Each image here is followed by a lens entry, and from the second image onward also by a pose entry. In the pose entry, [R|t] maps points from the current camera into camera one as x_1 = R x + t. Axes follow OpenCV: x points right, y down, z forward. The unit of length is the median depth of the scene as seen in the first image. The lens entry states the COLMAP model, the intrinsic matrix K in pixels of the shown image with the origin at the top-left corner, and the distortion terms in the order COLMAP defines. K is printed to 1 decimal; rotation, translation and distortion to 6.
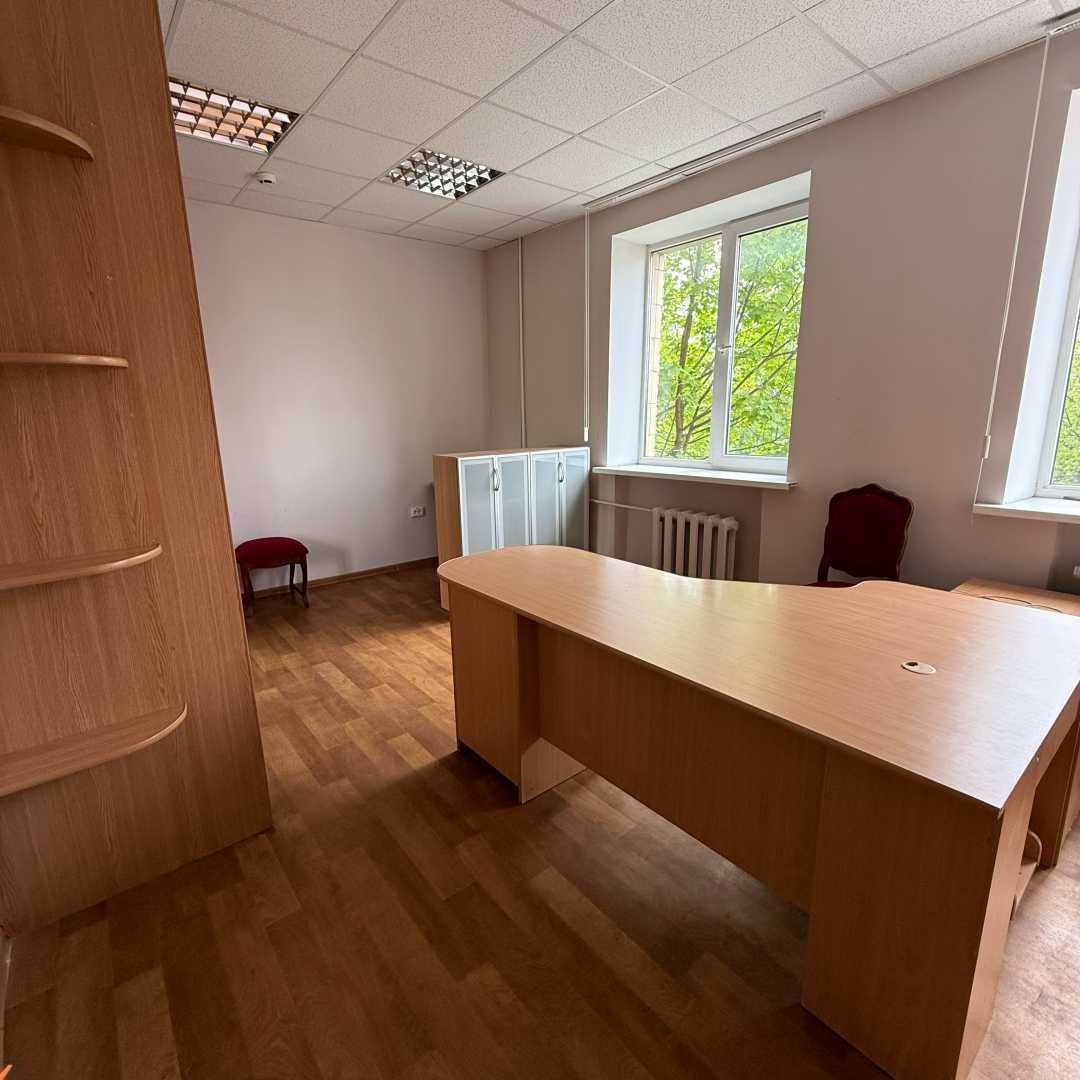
lens RADIAL K [[575.4, 0, 537.7], [0, 575.4, 539.4], [0, 0, 1]] dist [0.005020, -0.001496]
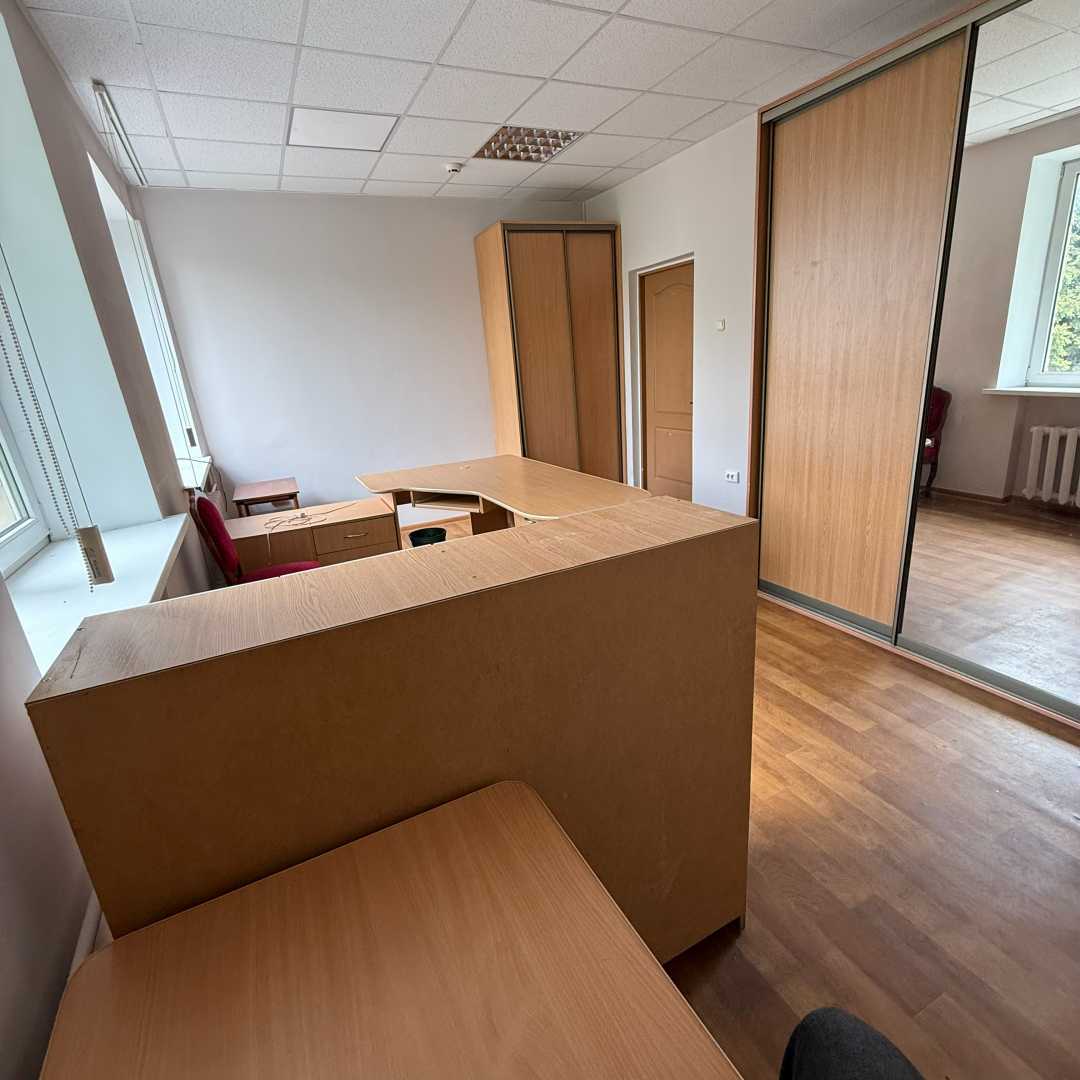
lens RADIAL K [[575.4, 0, 538.4], [0, 575.4, 540.3], [0, 0, 1]] dist [0.005020, -0.001496]
pose [[-0.969132, 0.032711, 0.244362, -0.190236], [0.152415, 0.858554, 0.489546, -0.373293], [-0.193785, 0.511679, -0.837038, 1.622245]]
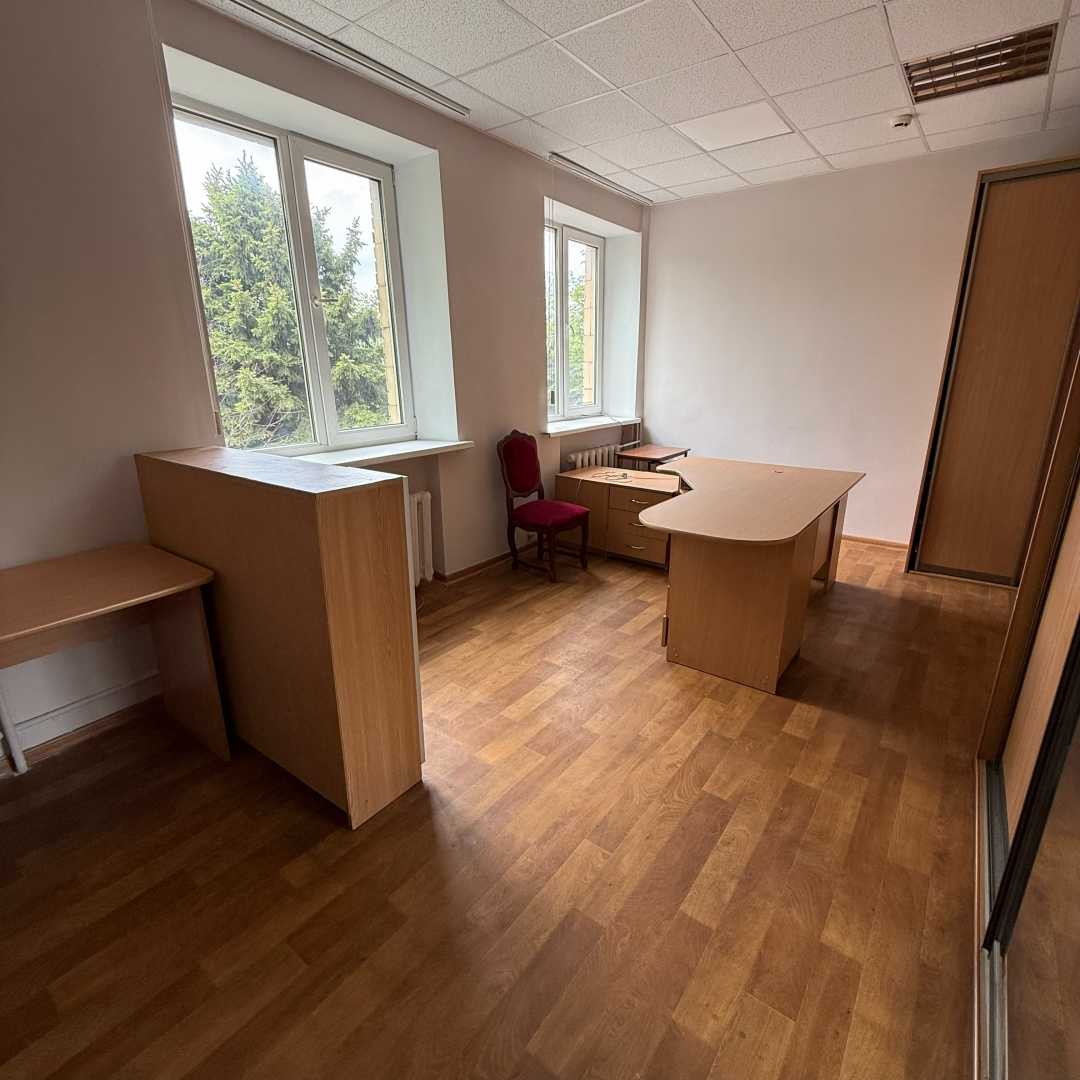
lens RADIAL K [[575.4, 0, 540.6], [0, 575.4, 542.6], [0, 0, 1]] dist [0.005020, -0.001496]
pose [[-0.246240, -0.259790, 0.933742, -0.752757], [0.227093, 0.921123, 0.316166, -0.258550], [-0.942228, 0.289900, -0.167821, 1.187321]]
